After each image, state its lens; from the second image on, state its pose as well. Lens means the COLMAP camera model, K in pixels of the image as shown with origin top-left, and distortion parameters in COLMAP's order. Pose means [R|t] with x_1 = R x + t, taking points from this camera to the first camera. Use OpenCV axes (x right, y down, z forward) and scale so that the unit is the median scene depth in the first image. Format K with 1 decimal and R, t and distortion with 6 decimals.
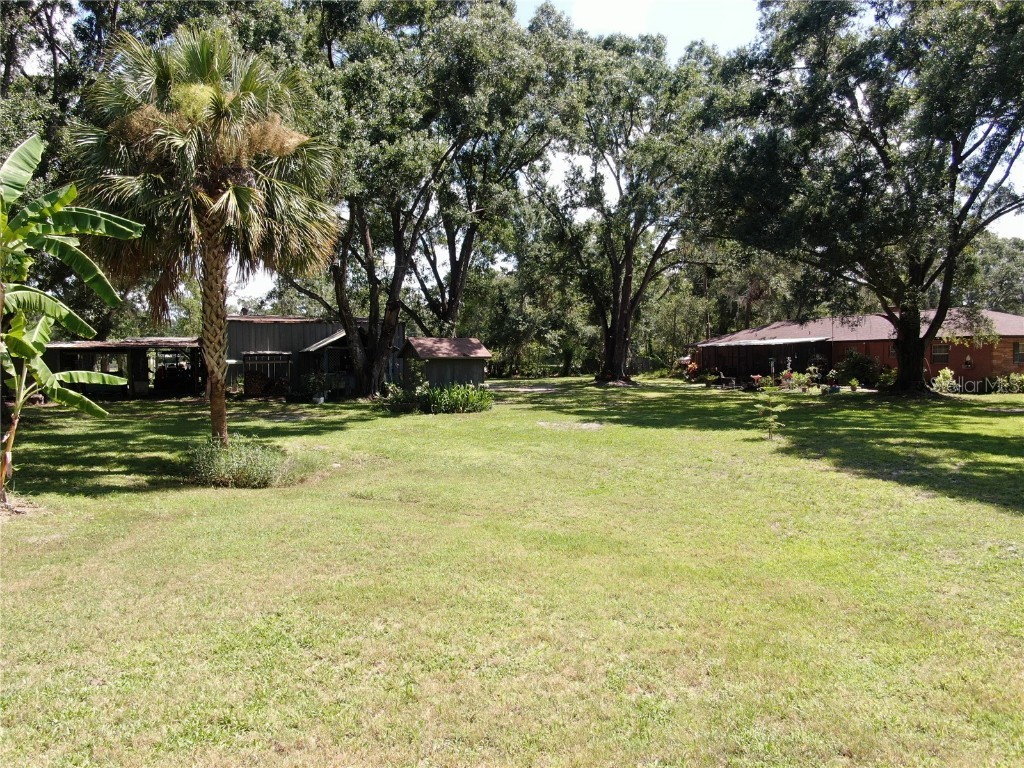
lens RADIAL K [[739.2, 0, 512.1], [0, 739.2, 384.7], [0, 0, 1]] dist [-0.008160, -0.002622]
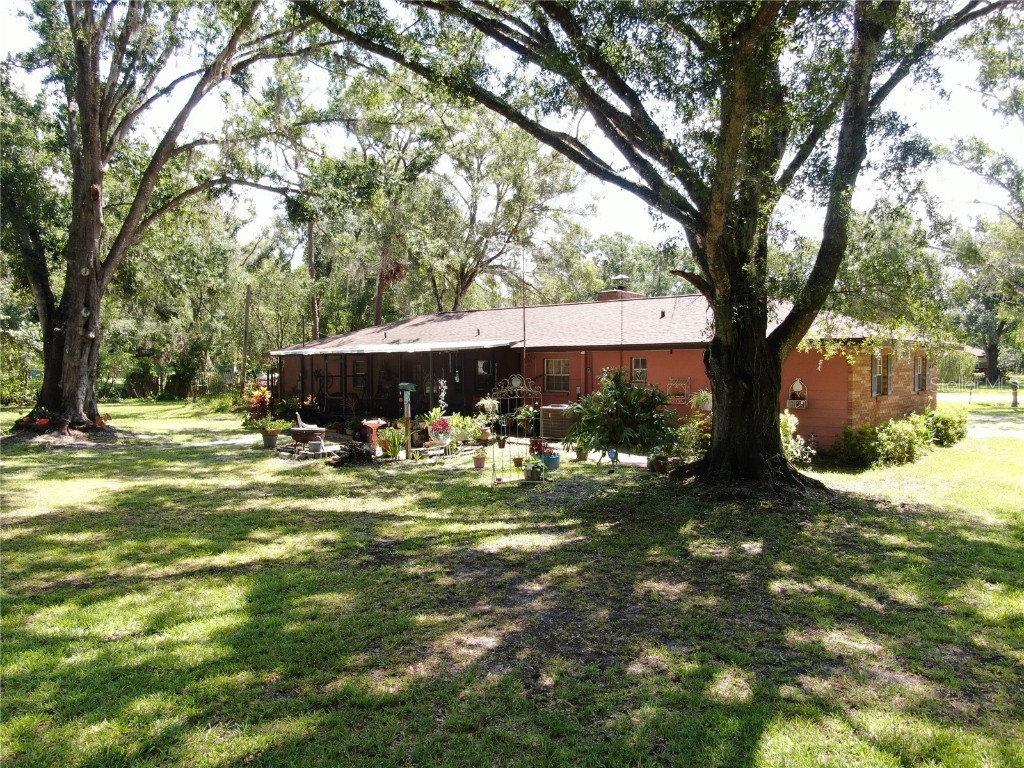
lens RADIAL K [[739.2, 0, 512.4], [0, 739.2, 384.8], [0, 0, 1]] dist [-0.008160, -0.002622]
pose [[0.895449, -0.002918, 0.445155, 0.198531], [0.008613, 0.999905, -0.010771, -0.027620], [-0.445082, 0.013479, 0.895389, 0.539658]]
